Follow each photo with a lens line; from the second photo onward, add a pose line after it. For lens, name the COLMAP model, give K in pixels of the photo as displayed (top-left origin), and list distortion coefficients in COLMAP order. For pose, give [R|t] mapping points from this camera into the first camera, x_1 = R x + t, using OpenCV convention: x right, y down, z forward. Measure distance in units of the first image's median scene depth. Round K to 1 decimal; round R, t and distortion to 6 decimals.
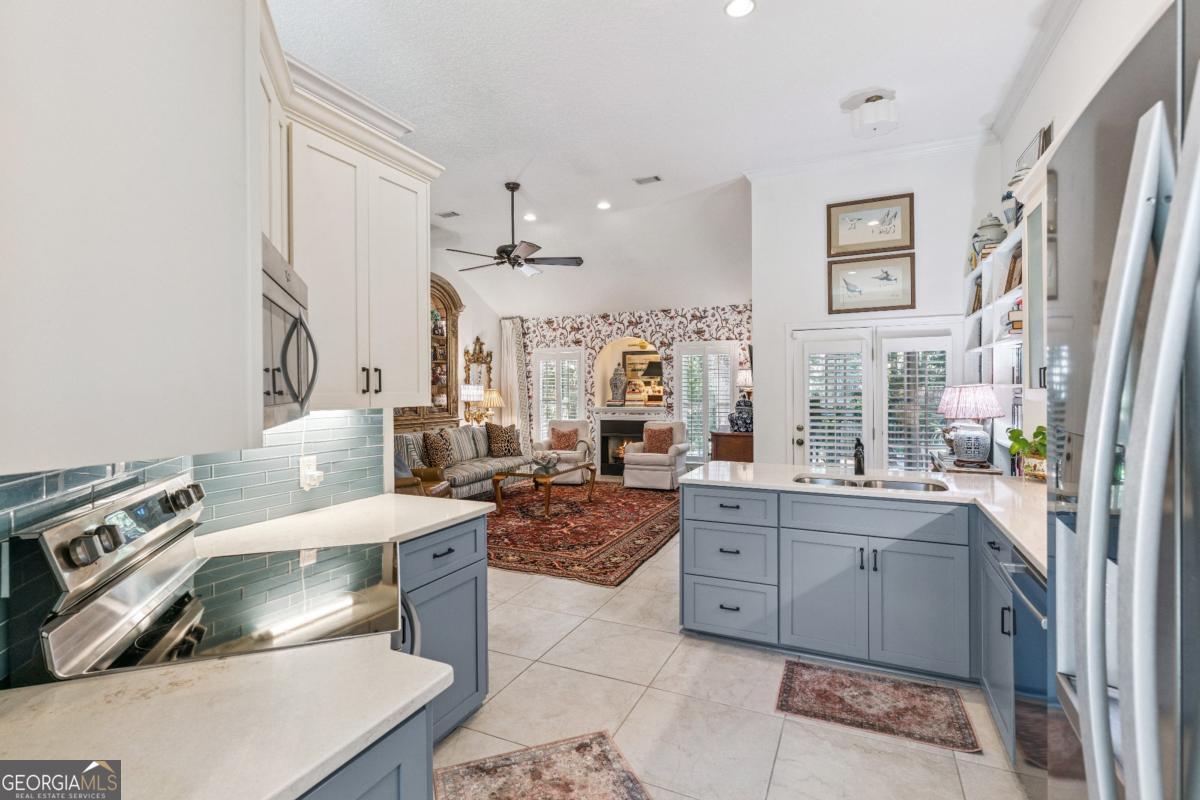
lens RADIAL K [[576.9, 0, 595.7], [0, 576.9, 391.7], [0, 0, 1]] dist [-0.000218, 0.000166]
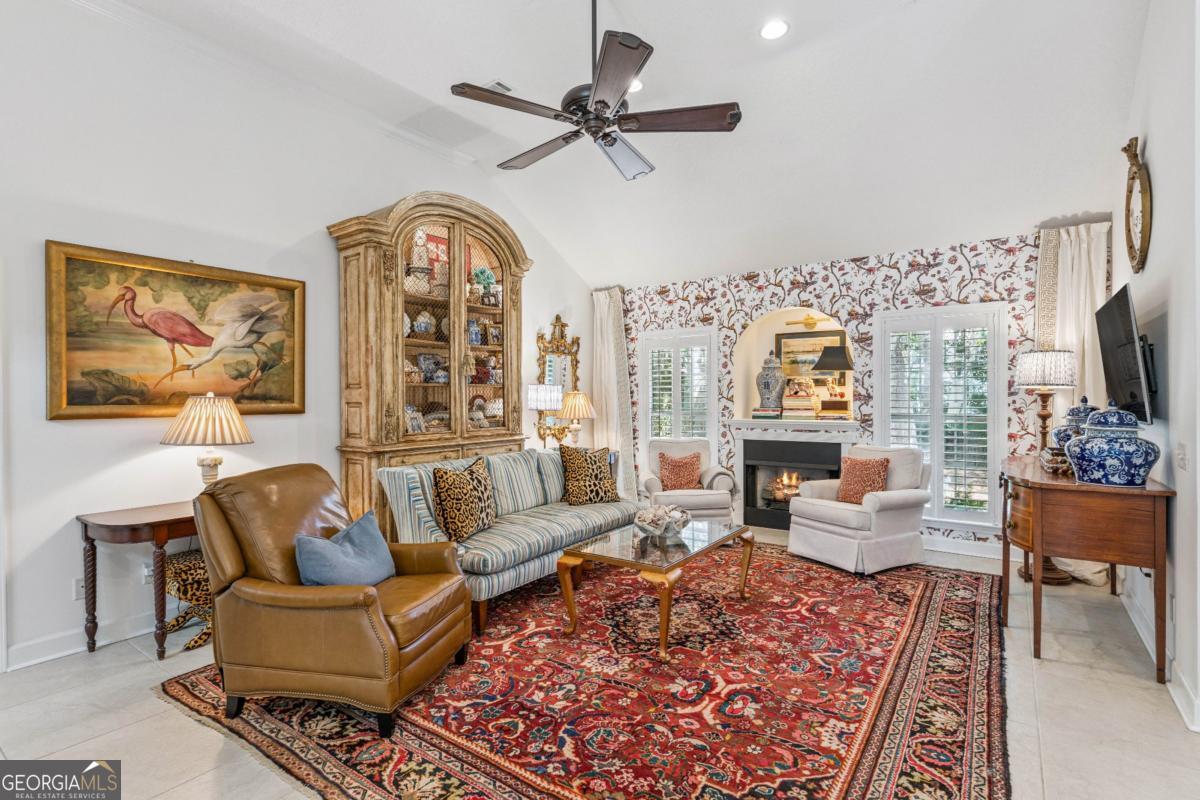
lens RADIAL K [[576.9, 0, 596.0], [0, 576.9, 397.1], [0, 0, 1]] dist [-0.000218, 0.000166]
pose [[0.982587, -0.000270, -0.185802, -0.034222], [-0.000268, 0.999996, -0.002874, 0.003886], [0.185802, 0.002874, 0.982583, 0.347375]]
